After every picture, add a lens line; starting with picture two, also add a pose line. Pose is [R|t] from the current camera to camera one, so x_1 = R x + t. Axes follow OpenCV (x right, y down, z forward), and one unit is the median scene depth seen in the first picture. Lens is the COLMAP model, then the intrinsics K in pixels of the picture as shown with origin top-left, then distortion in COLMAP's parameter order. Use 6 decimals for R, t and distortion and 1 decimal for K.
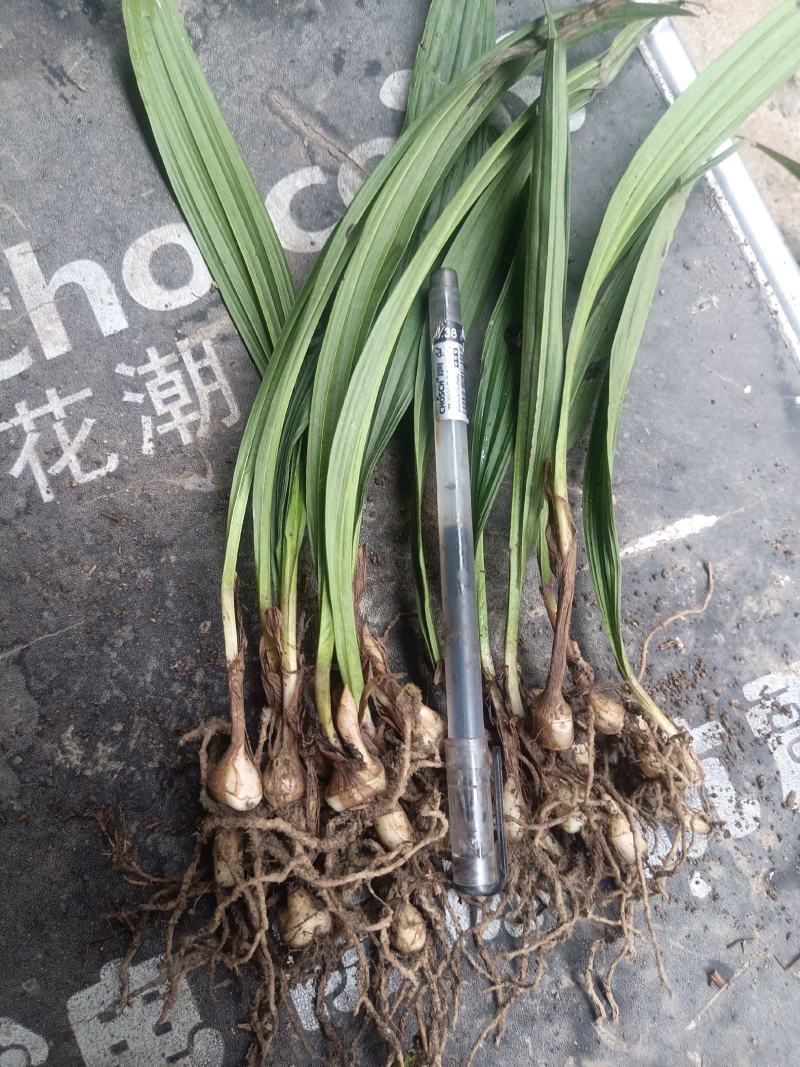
lens RADIAL K [[798.7, 0, 400.0], [0, 798.7, 533.5], [0, 0, 1]] dist [0.006538, -0.024050]
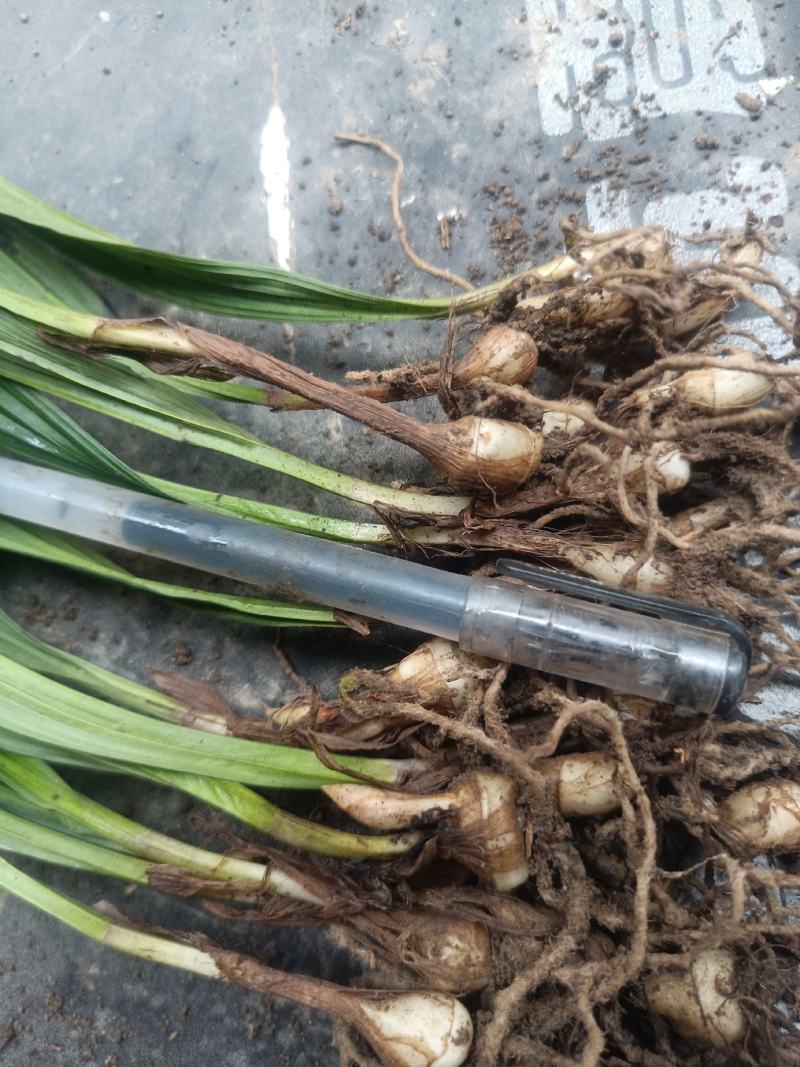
lens RADIAL K [[842.1, 0, 400.0], [0, 842.1, 533.5], [0, 0, 1]] dist [-0.031306, 0.002404]
pose [[0.283229, -0.959012, 0.008765, 0.113759], [0.957995, 0.282476, -0.049532, 0.219714], [0.045026, 0.022426, 0.998734, 0.407178]]
